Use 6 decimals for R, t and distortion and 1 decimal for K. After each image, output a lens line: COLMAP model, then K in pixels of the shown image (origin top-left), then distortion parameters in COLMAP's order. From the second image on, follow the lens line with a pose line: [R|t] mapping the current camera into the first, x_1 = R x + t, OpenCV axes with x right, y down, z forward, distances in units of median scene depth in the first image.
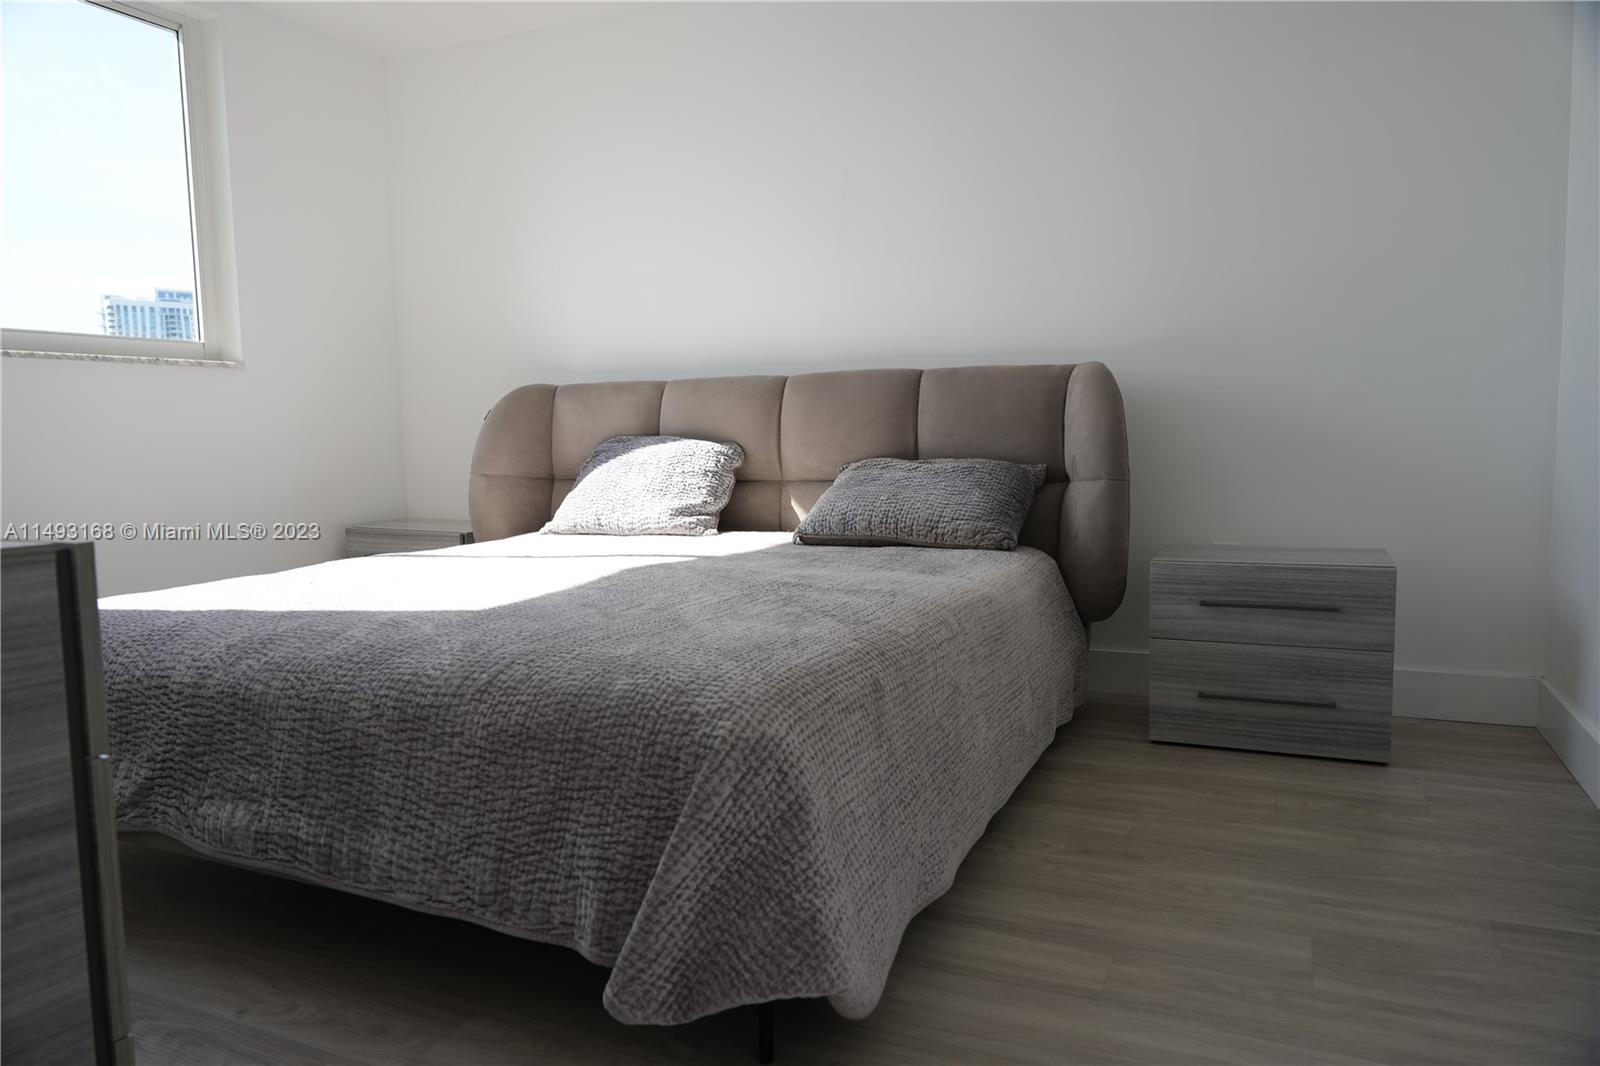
lens RADIAL K [[1065.6, 0, 798.5], [0, 1065.6, 534.8], [0, 0, 1]] dist [-0.005126, 0.004888]
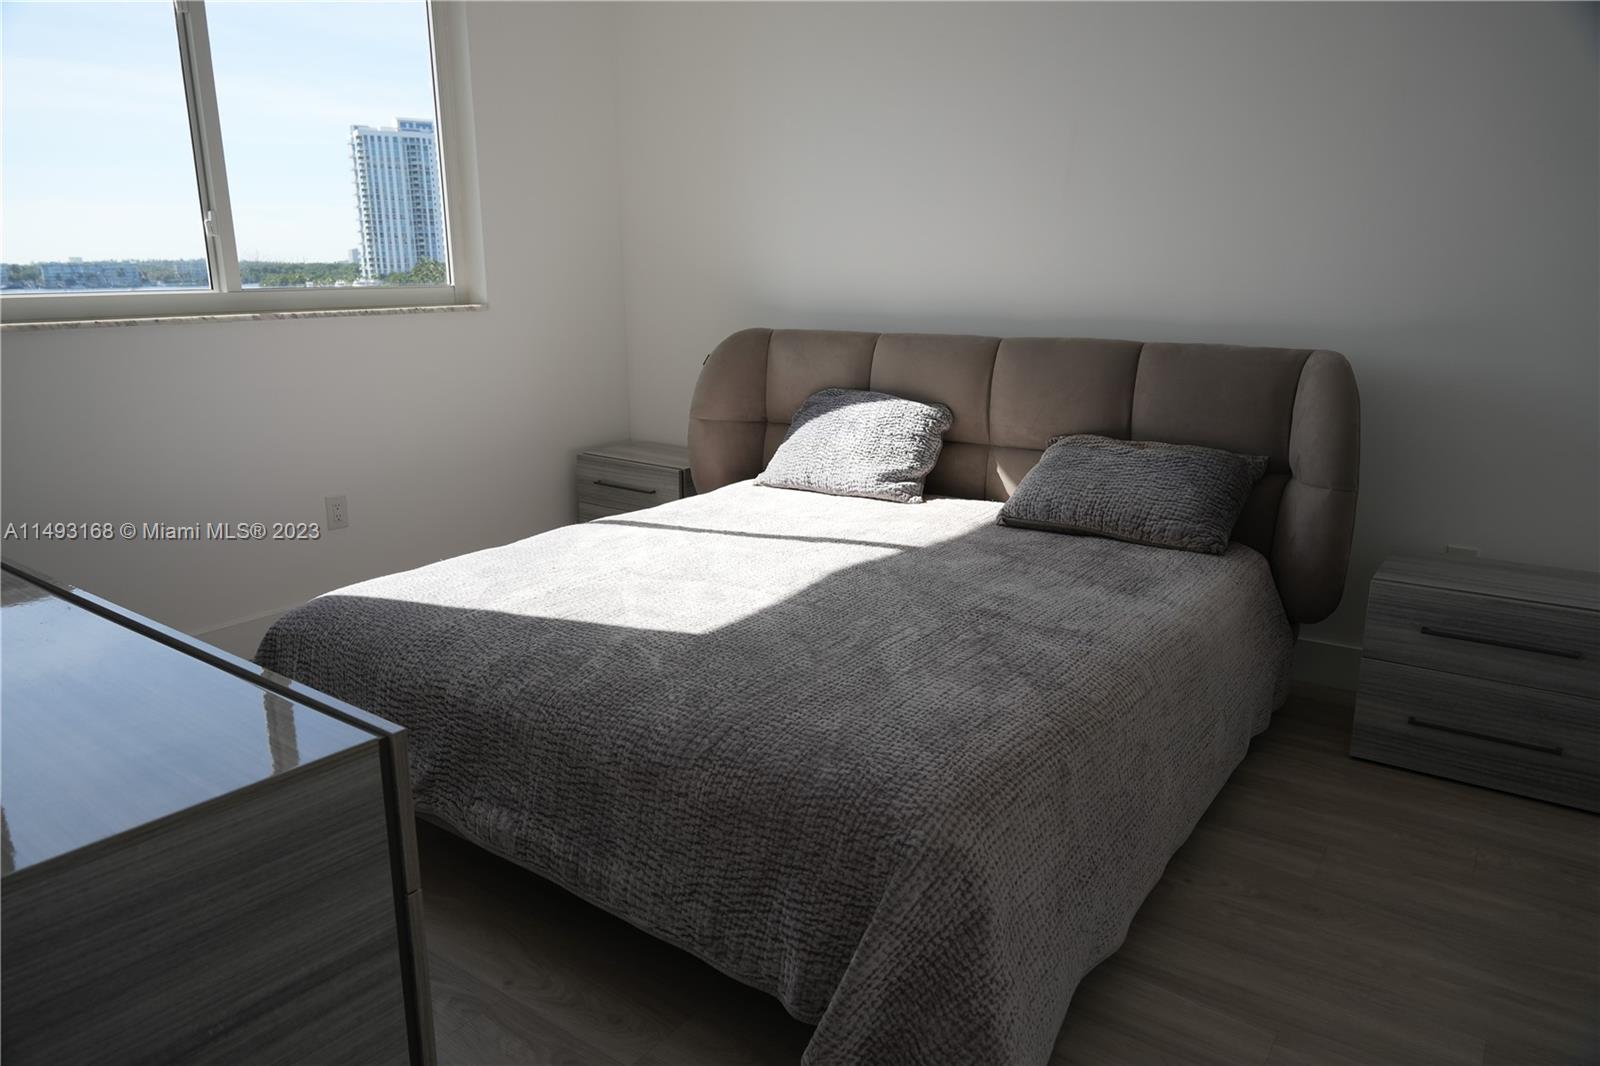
lens RADIAL K [[1065.6, 0, 800.7], [0, 1065.6, 529.6], [0, 0, 1]] dist [-0.005126, 0.004888]
pose [[0.981461, 0.060203, -0.181959, -0.004649], [-0.031971, 0.987510, 0.154278, -0.236105], [0.188975, -0.145601, 0.971128, -0.037878]]
